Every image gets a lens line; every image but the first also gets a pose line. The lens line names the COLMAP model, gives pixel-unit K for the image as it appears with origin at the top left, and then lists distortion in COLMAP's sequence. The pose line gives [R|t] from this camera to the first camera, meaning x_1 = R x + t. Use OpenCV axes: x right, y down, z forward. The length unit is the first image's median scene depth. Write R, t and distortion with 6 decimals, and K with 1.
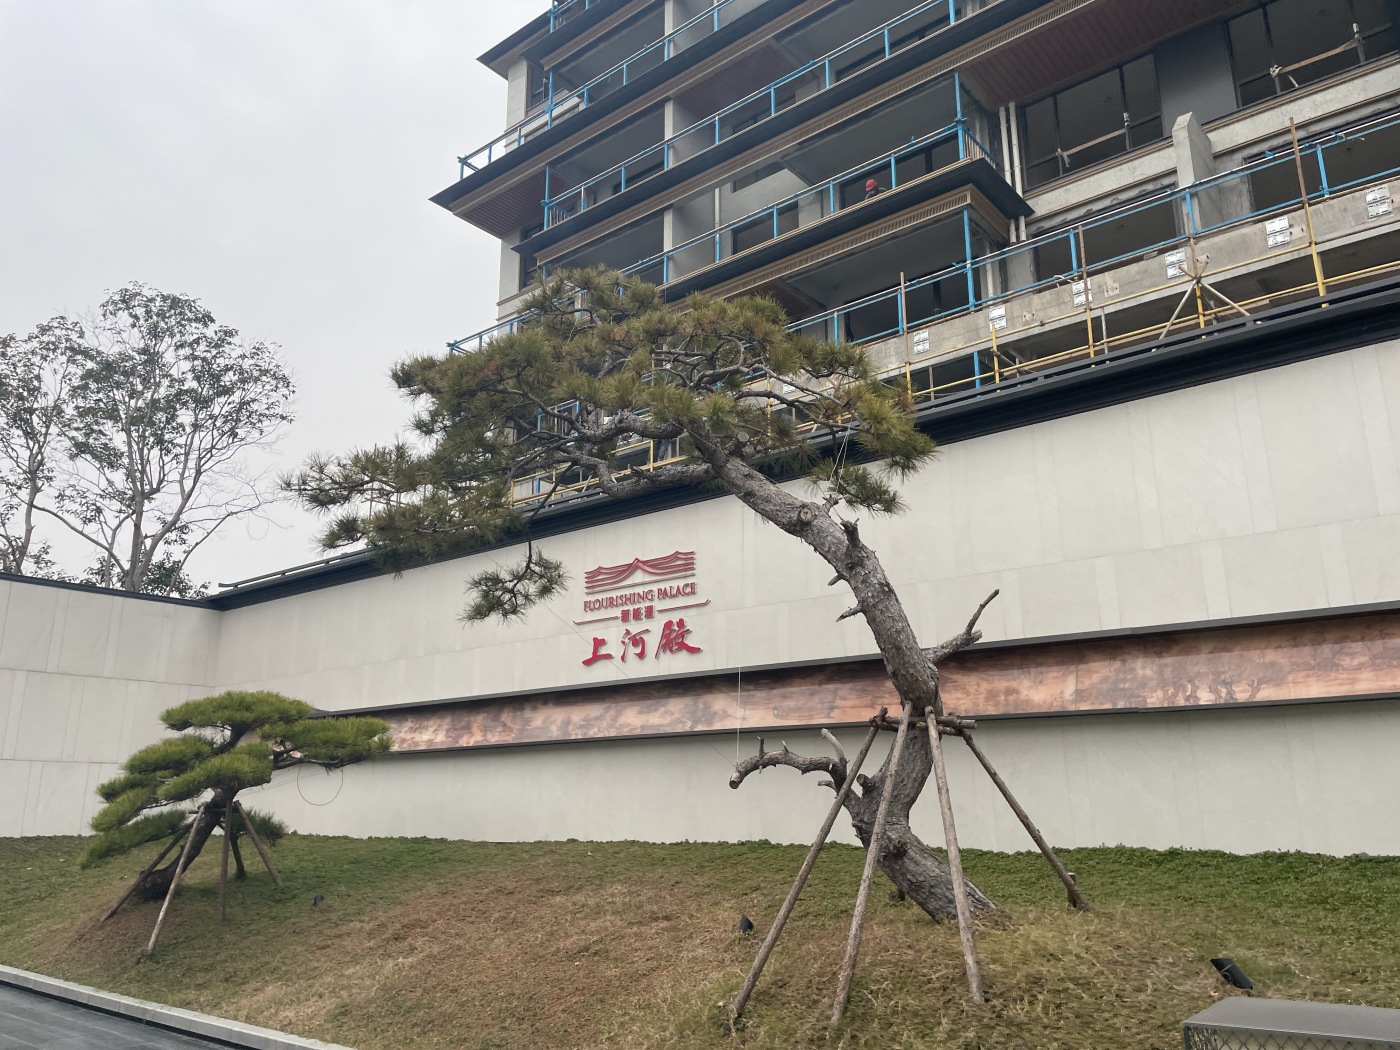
lens RADIAL K [[1089.3, 0, 694.8], [0, 1089.3, 504.5], [0, 0, 1]] dist [0.109258, -0.153531]
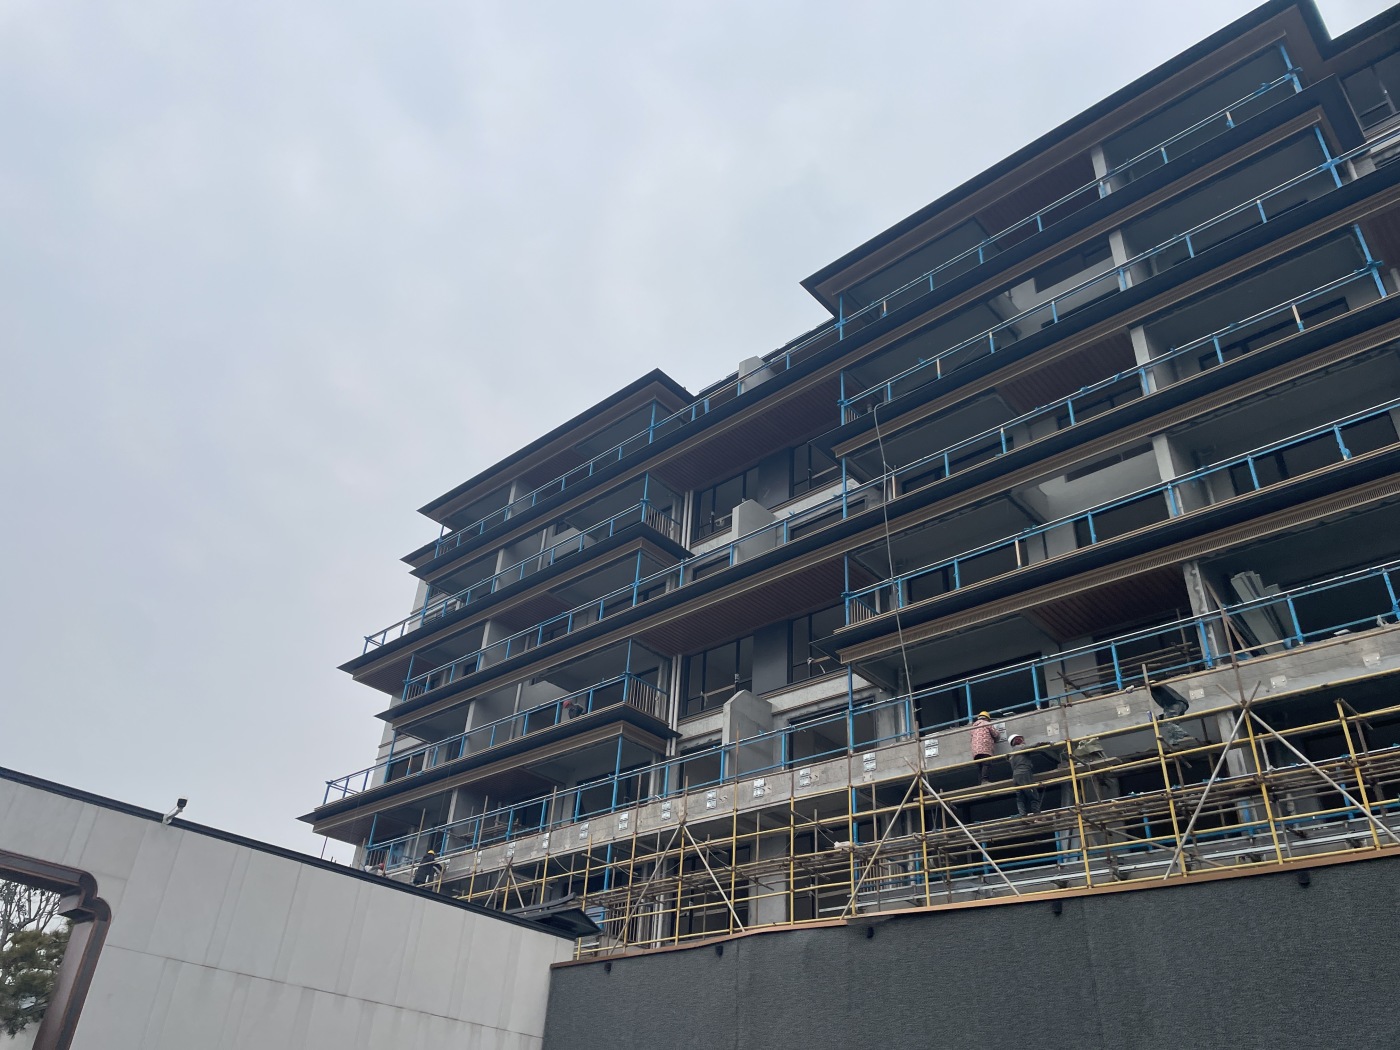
lens RADIAL K [[1094.1, 0, 697.0], [0, 1094.1, 562.8], [0, 0, 1]] dist [0.100416, -0.117701]
pose [[0.995263, 0.048158, -0.084450, 0.300300], [-0.069722, 0.958960, -0.274834, -0.067205], [0.067748, 0.279420, 0.957776, -0.271301]]
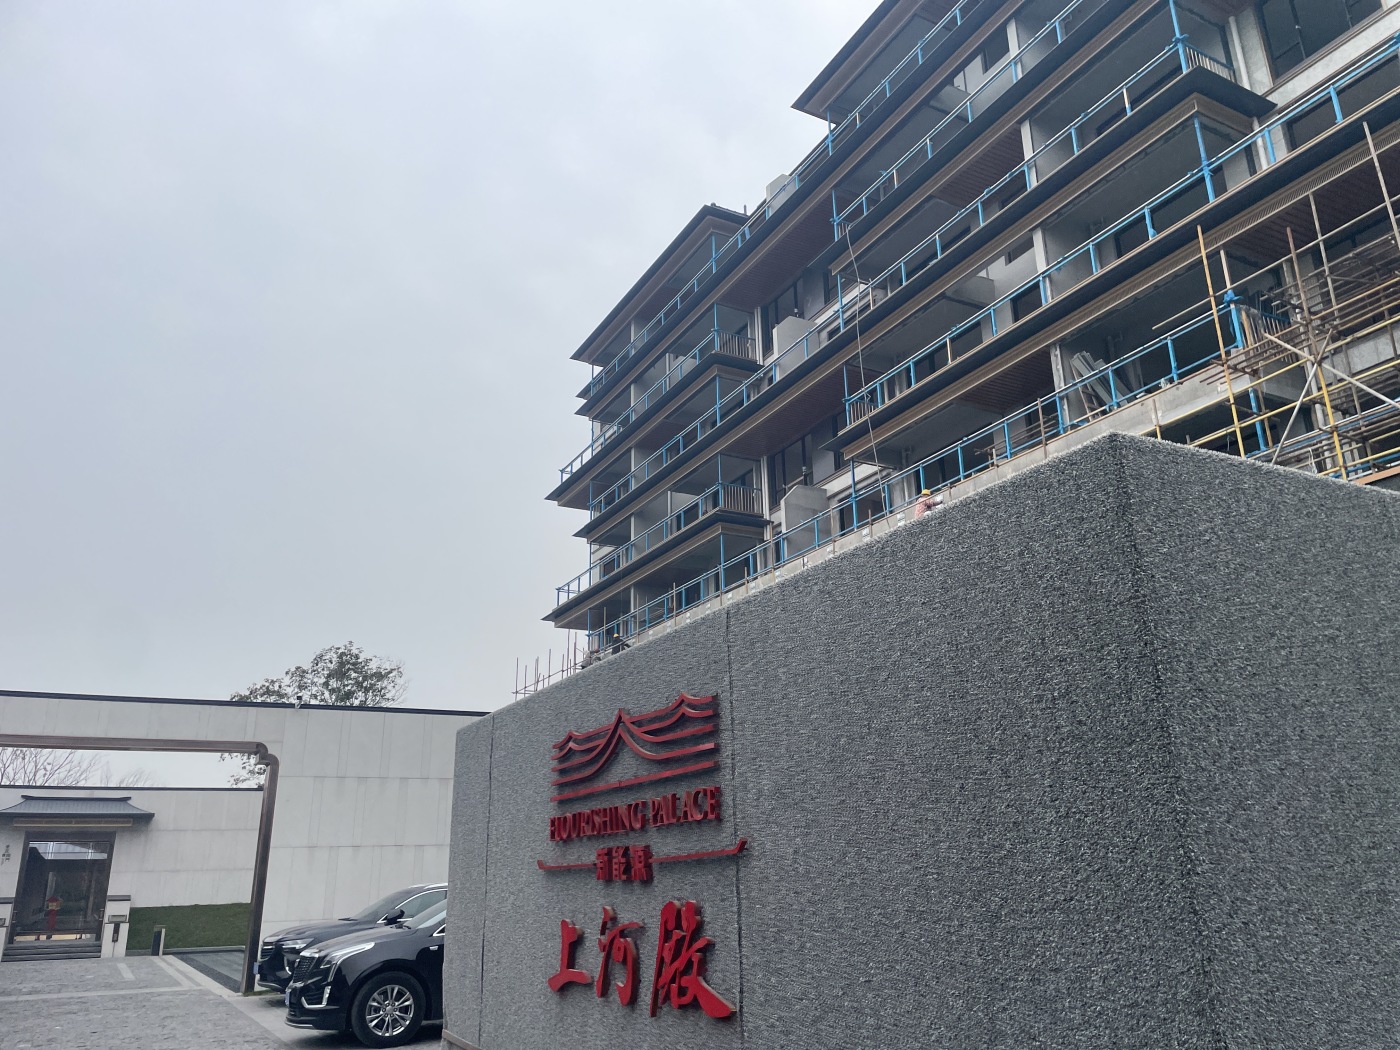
lens RADIAL K [[1070.5, 0, 700.0], [0, 1070.5, 525.0], [0, 0, 1]] dist [0.087519, -0.111877]
pose [[0.929340, -0.134288, -0.343938, 0.545981], [0.123714, 0.990922, -0.052614, -0.127392], [0.347881, 0.006347, 0.937517, -0.451796]]
